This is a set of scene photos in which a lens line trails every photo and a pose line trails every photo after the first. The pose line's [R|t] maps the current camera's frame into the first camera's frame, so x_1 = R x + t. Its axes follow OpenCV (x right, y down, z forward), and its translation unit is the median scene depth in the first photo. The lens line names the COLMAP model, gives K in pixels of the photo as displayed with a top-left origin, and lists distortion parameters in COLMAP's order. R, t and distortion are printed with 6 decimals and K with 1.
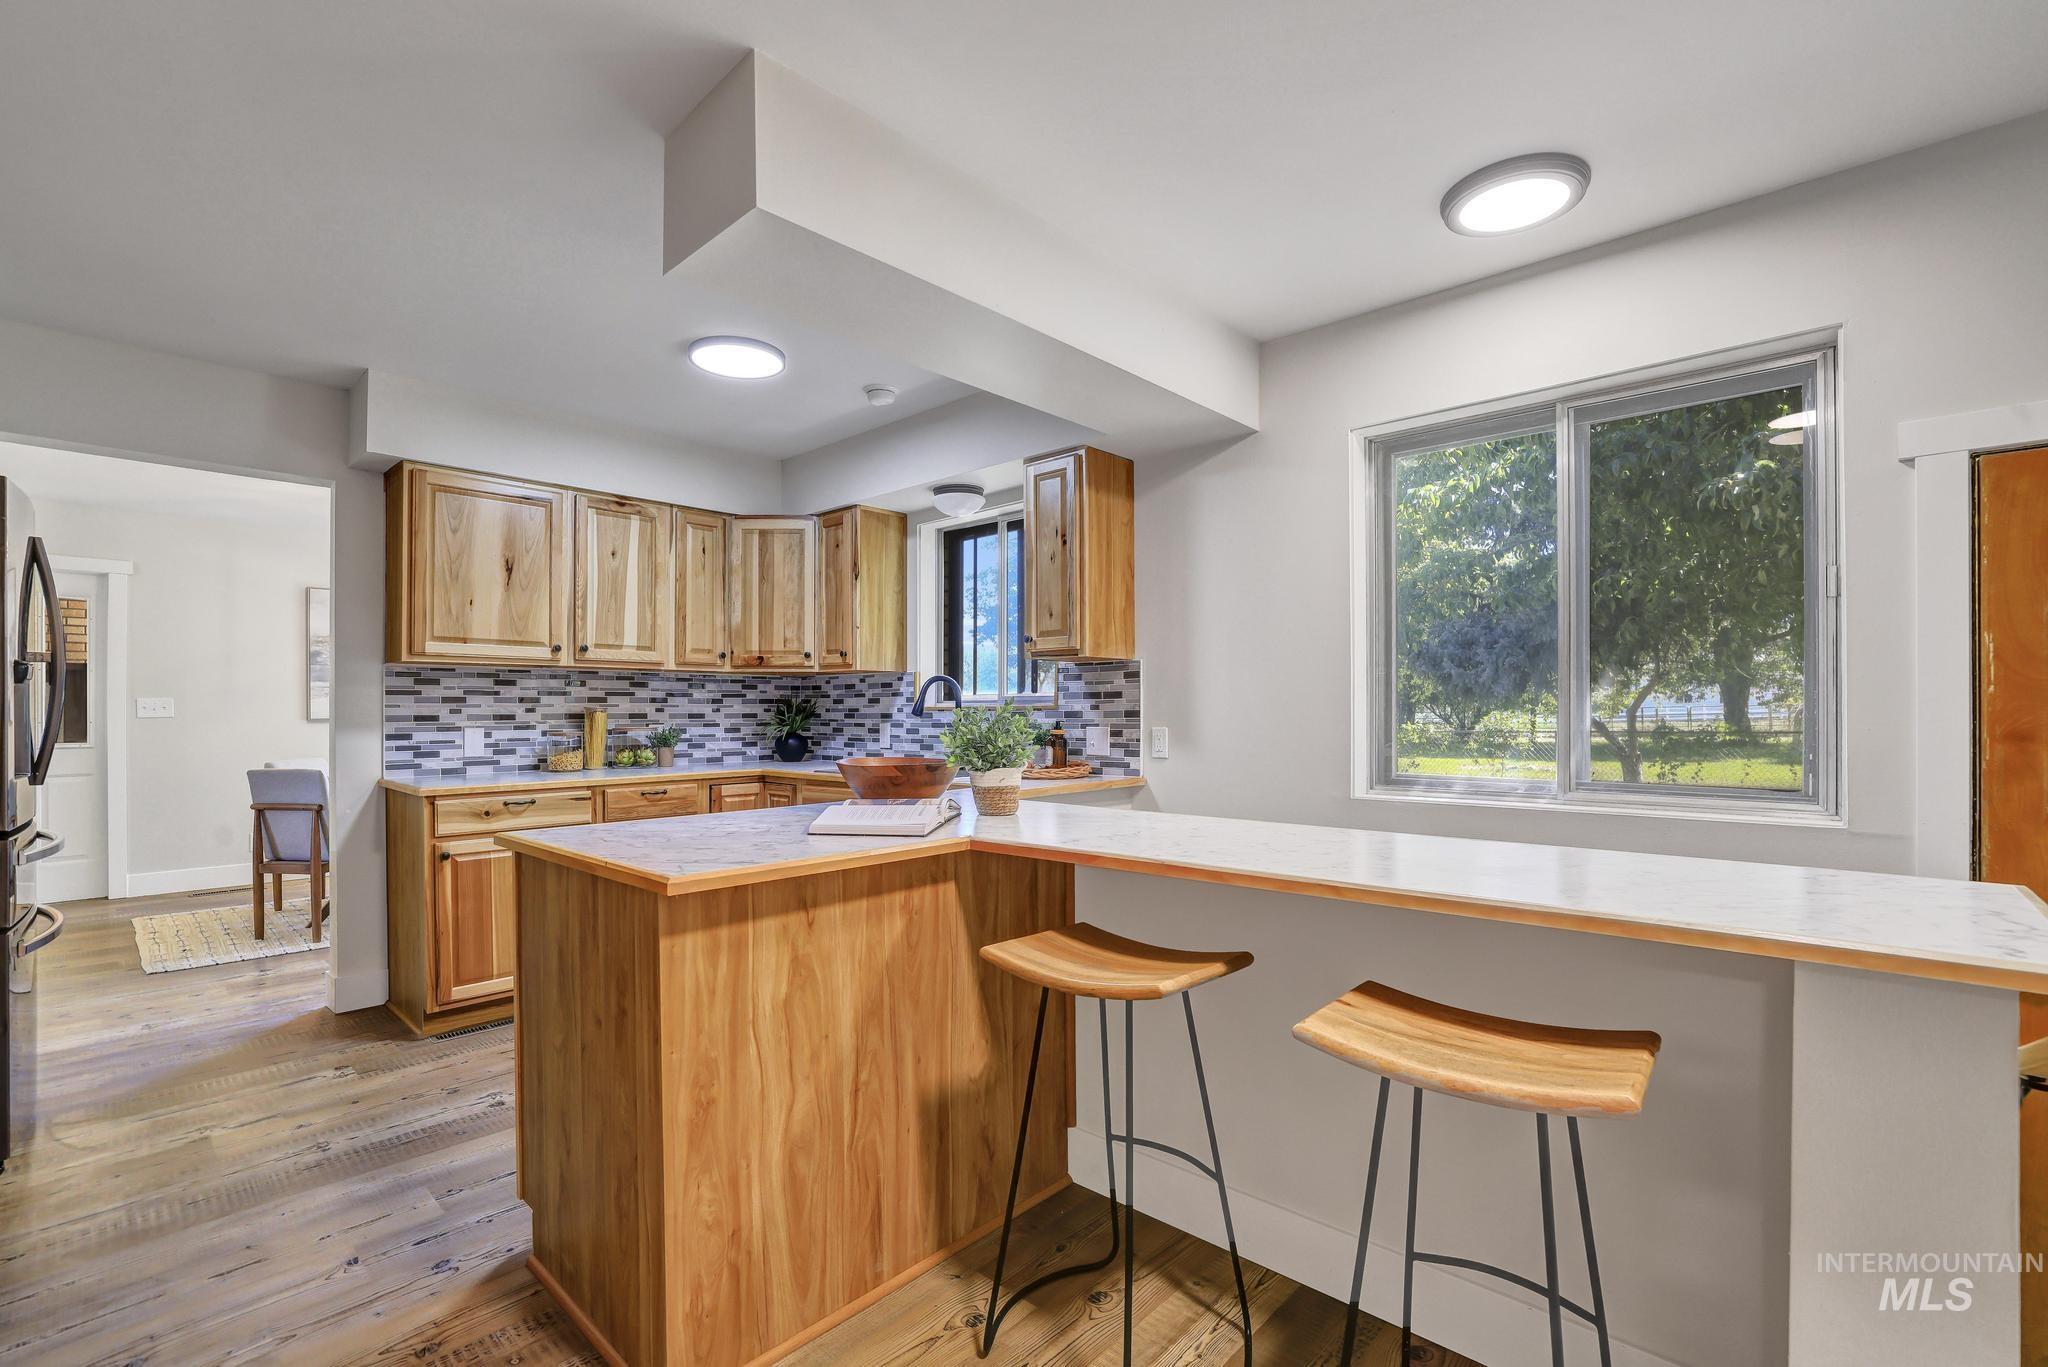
lens RADIAL K [[914.2, 0, 978.5], [0, 914.2, 721.1], [0, 0, 1]] dist [-0.037499, 0.010611]
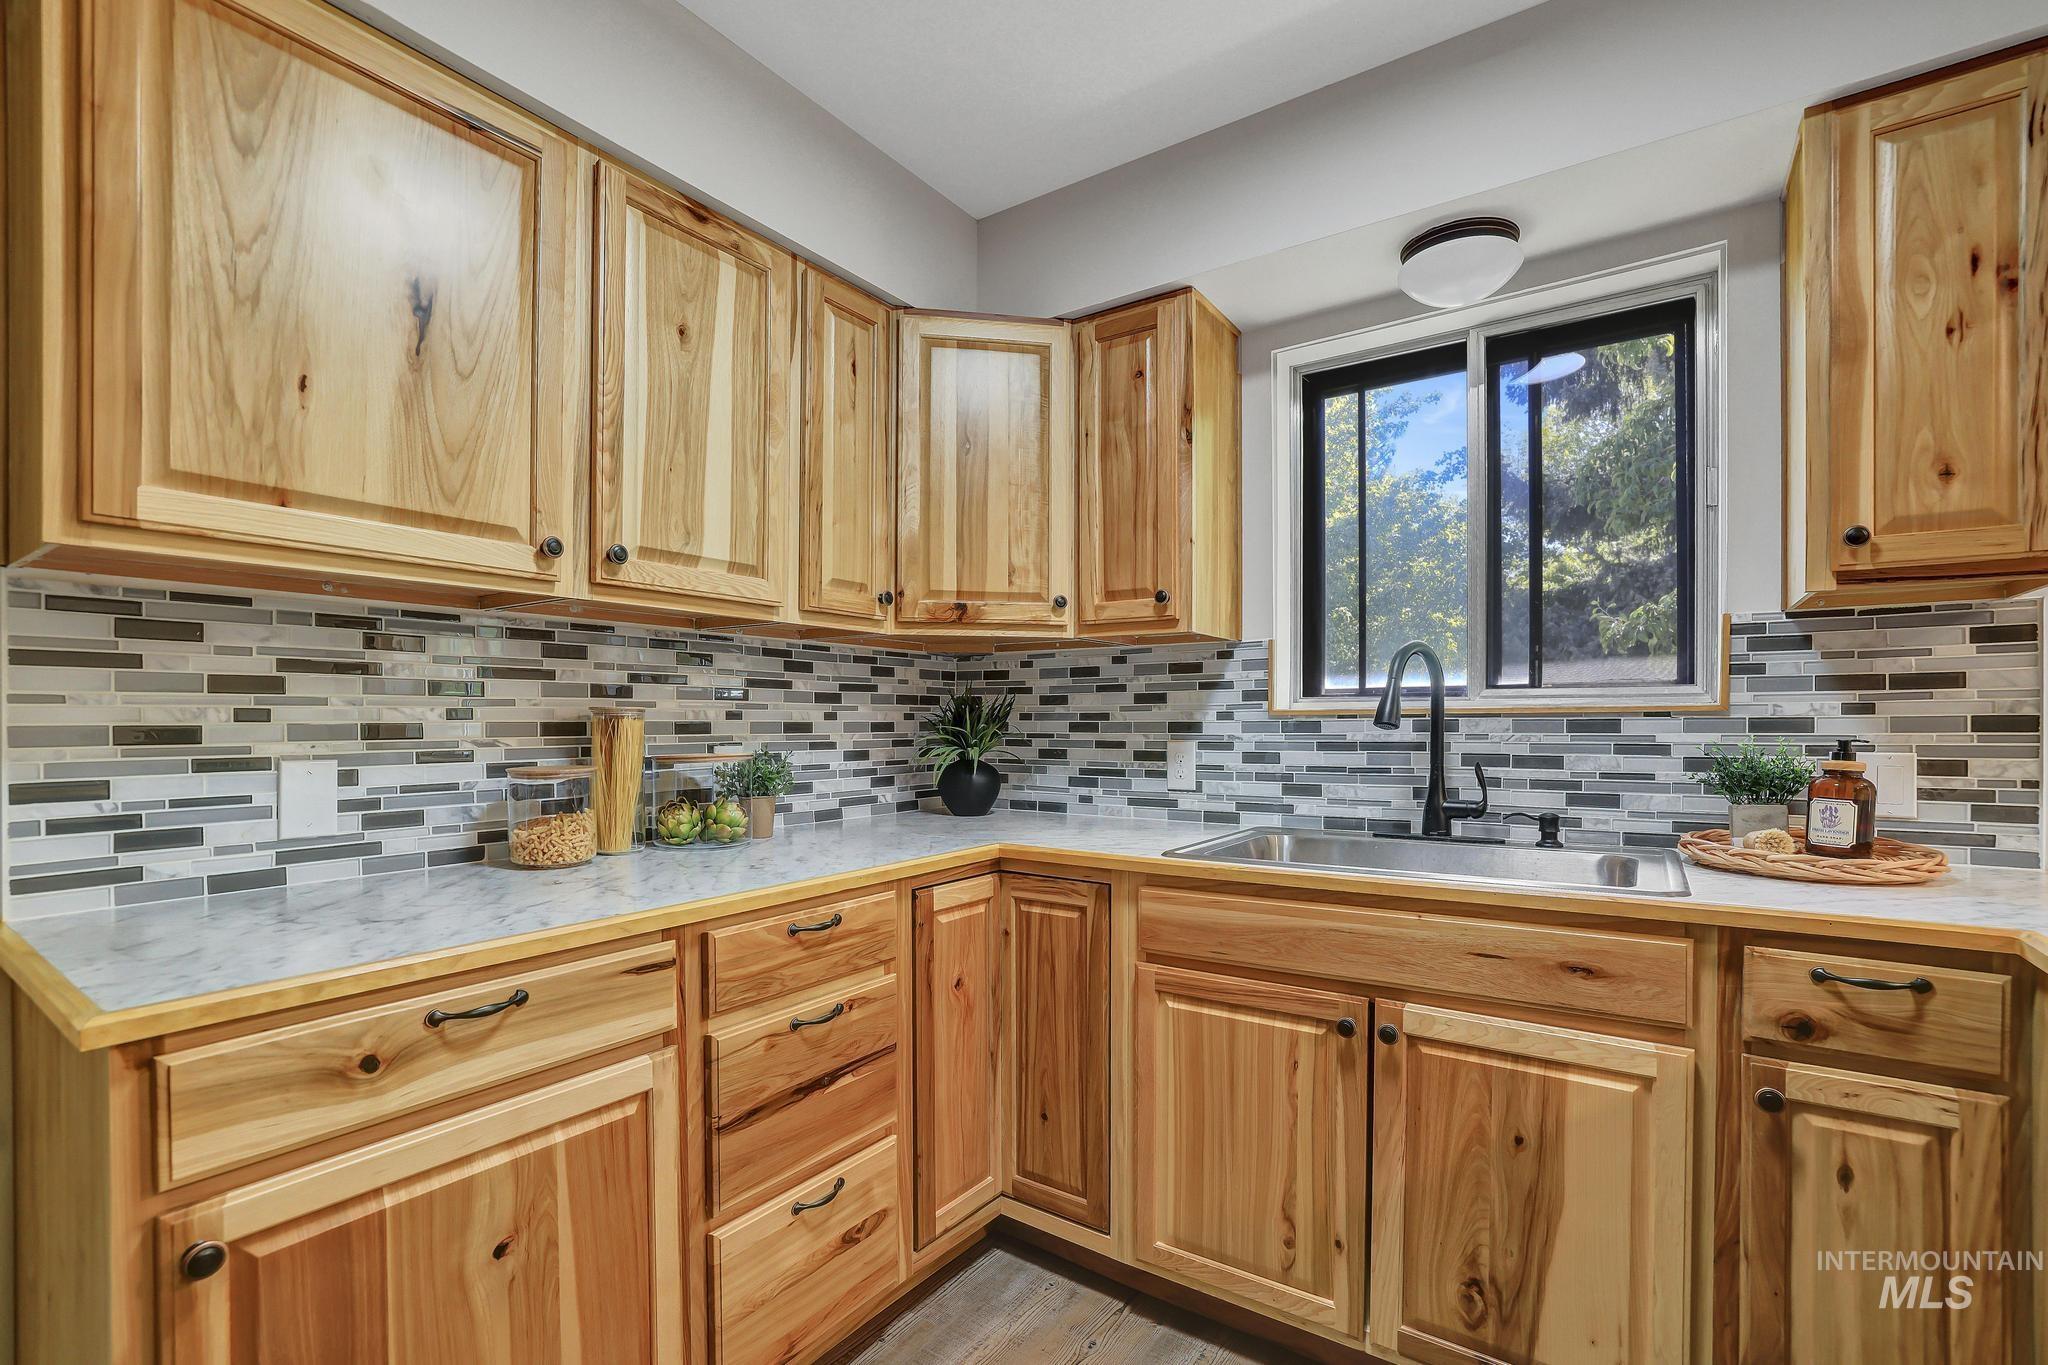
lens RADIAL K [[914.2, 0, 995.6], [0, 914.2, 733.9], [0, 0, 1]] dist [-0.037499, 0.010611]
pose [[0.987795, -0.001266, 0.155753, -0.318990], [0.000784, 0.999995, 0.003158, -0.004051], [-0.155756, -0.002997, 0.987791, 0.561572]]
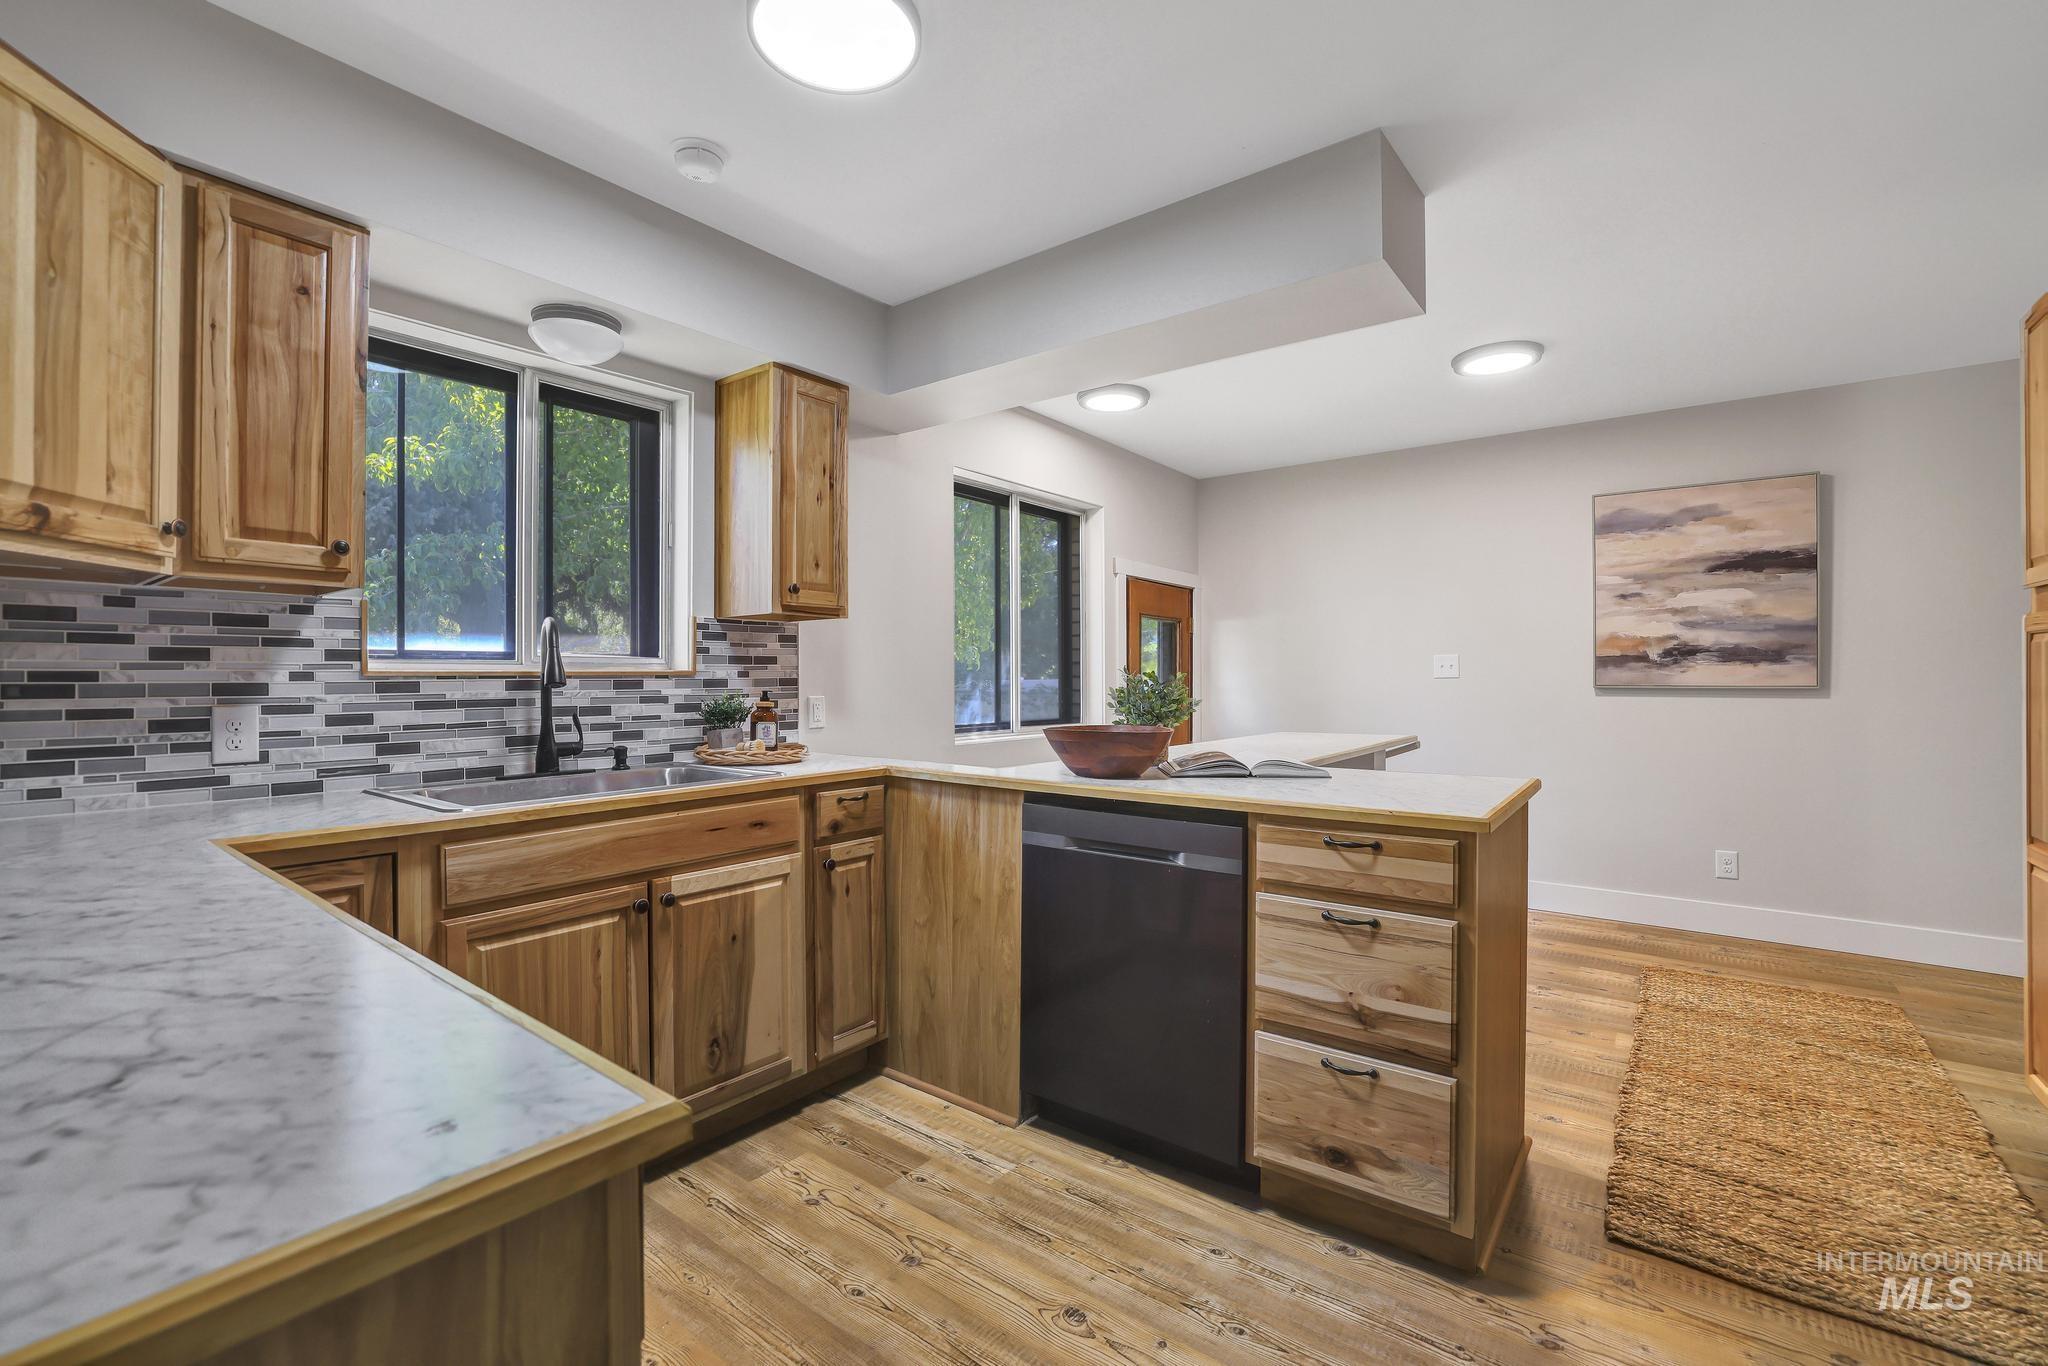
lens RADIAL K [[914.2, 0, 1040.5], [0, 914.2, 681.3], [0, 0, 1]] dist [-0.037499, 0.010611]
pose [[-0.142114, 0.001143, 0.989850, -0.646771], [0.014108, 0.999900, 0.000871, -0.005002], [-0.989750, 0.014089, -0.142116, 0.753135]]
